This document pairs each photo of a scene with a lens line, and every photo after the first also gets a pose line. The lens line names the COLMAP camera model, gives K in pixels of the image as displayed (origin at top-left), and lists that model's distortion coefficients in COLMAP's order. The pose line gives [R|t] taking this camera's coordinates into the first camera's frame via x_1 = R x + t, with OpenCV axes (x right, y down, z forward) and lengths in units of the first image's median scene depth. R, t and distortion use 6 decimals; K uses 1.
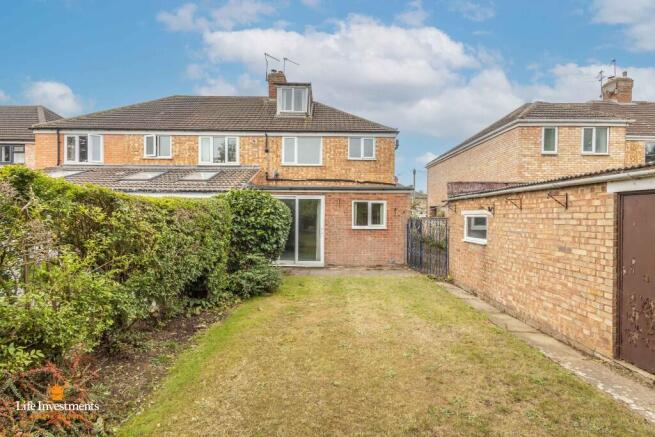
lens RADIAL K [[307.2, 0, 334.3], [0, 307.2, 216.5], [0, 0, 1]] dist [0.009321, -0.001651]
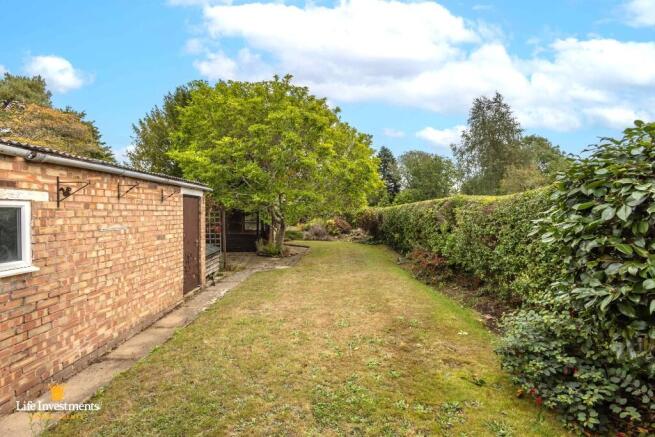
lens RADIAL K [[307.2, 0, 326.6], [0, 307.2, 216.3], [0, 0, 1]] dist [0.009321, -0.001651]
pose [[-0.999486, -0.011075, 0.030078, 0.079526], [-0.010683, 0.999857, 0.013145, 0.006053], [-0.030219, 0.012817, -0.999461, 1.806294]]
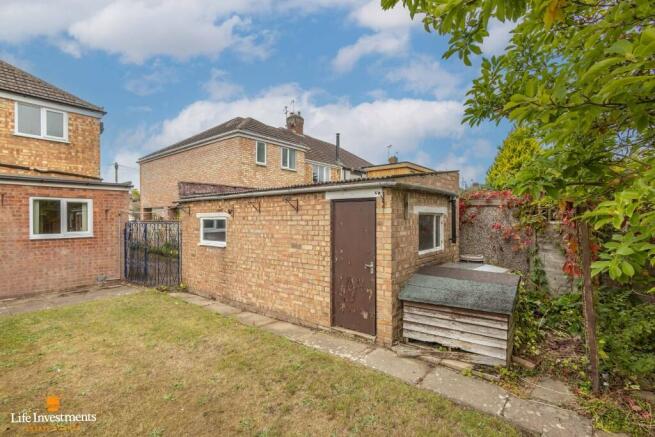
lens RADIAL K [[307.2, 0, 333.4], [0, 307.2, 219.7], [0, 0, 1]] dist [0.009321, -0.001651]
pose [[0.644951, -0.012622, 0.764120, -0.056750], [0.010174, 0.999917, 0.007930, -0.002334], [-0.764156, 0.002660, 0.645026, 0.106239]]
